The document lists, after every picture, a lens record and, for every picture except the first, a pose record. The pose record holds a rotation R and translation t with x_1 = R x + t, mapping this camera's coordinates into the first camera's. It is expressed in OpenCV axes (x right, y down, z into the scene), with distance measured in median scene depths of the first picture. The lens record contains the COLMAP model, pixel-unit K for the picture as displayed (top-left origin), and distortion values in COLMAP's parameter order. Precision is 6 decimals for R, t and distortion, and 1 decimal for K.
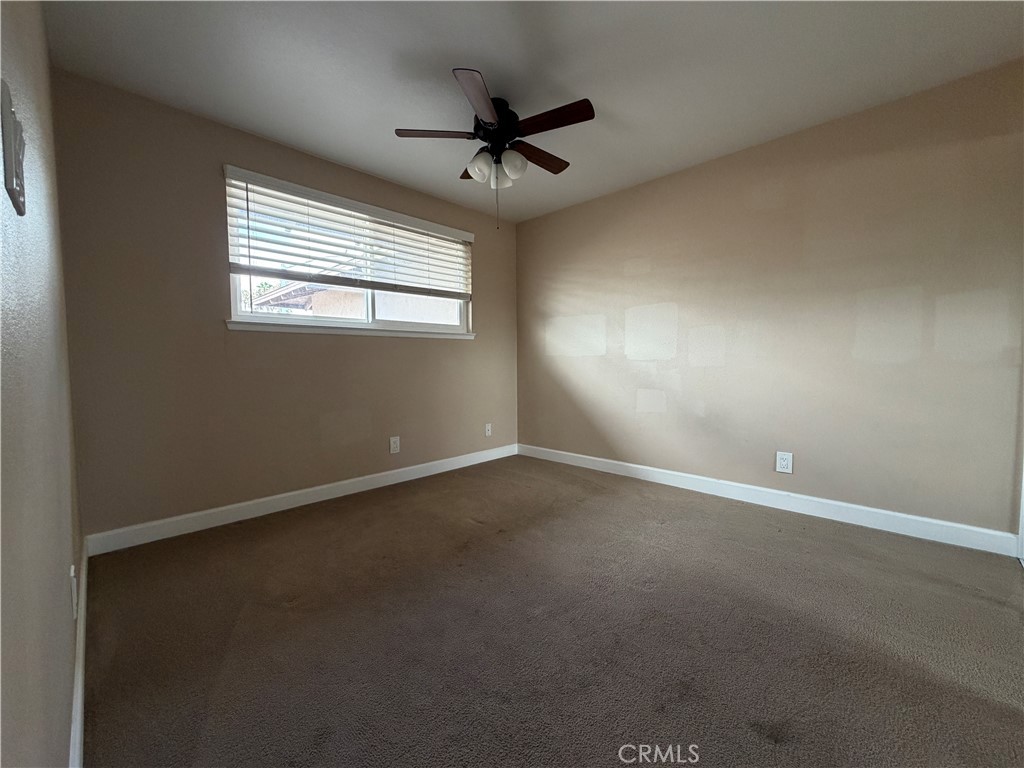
lens RADIAL K [[407.9, 0, 510.9], [0, 407.9, 382.2], [0, 0, 1]] dist [0.002907, -0.000172]
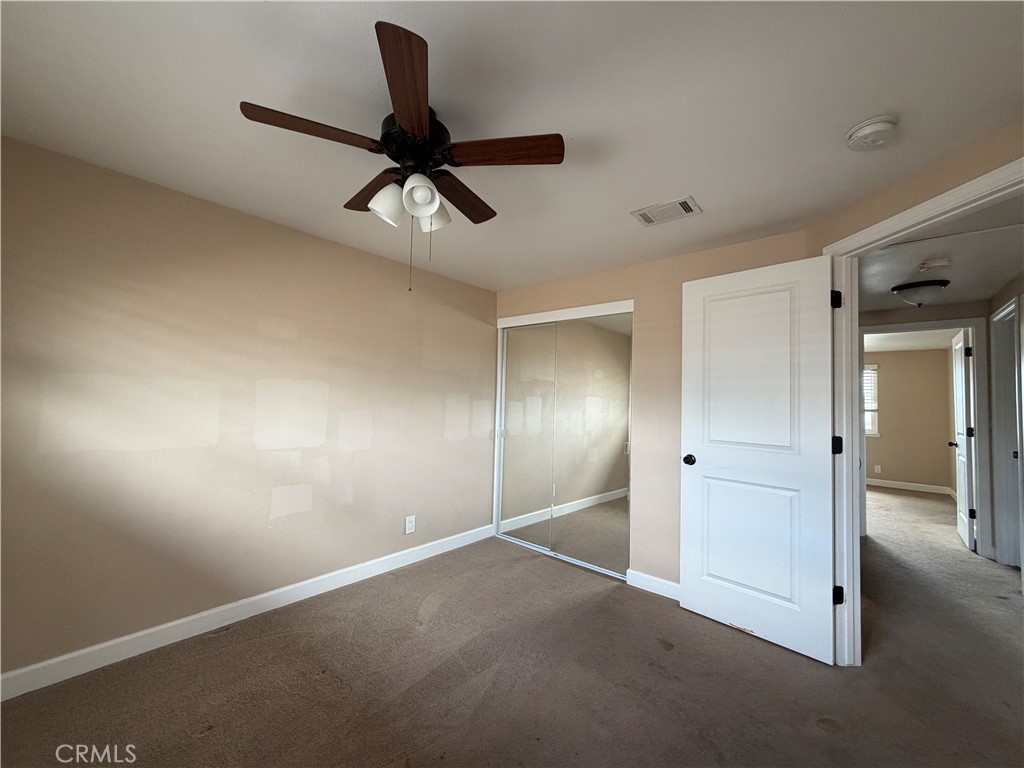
lens RADIAL K [[407.9, 0, 510.7], [0, 407.9, 382.6], [0, 0, 1]] dist [0.002907, -0.000172]
pose [[-0.035740, 0.051563, 0.998030, -0.501173], [0.028382, 0.998318, -0.050562, -0.135763], [-0.998958, 0.026519, -0.037143, 0.623082]]
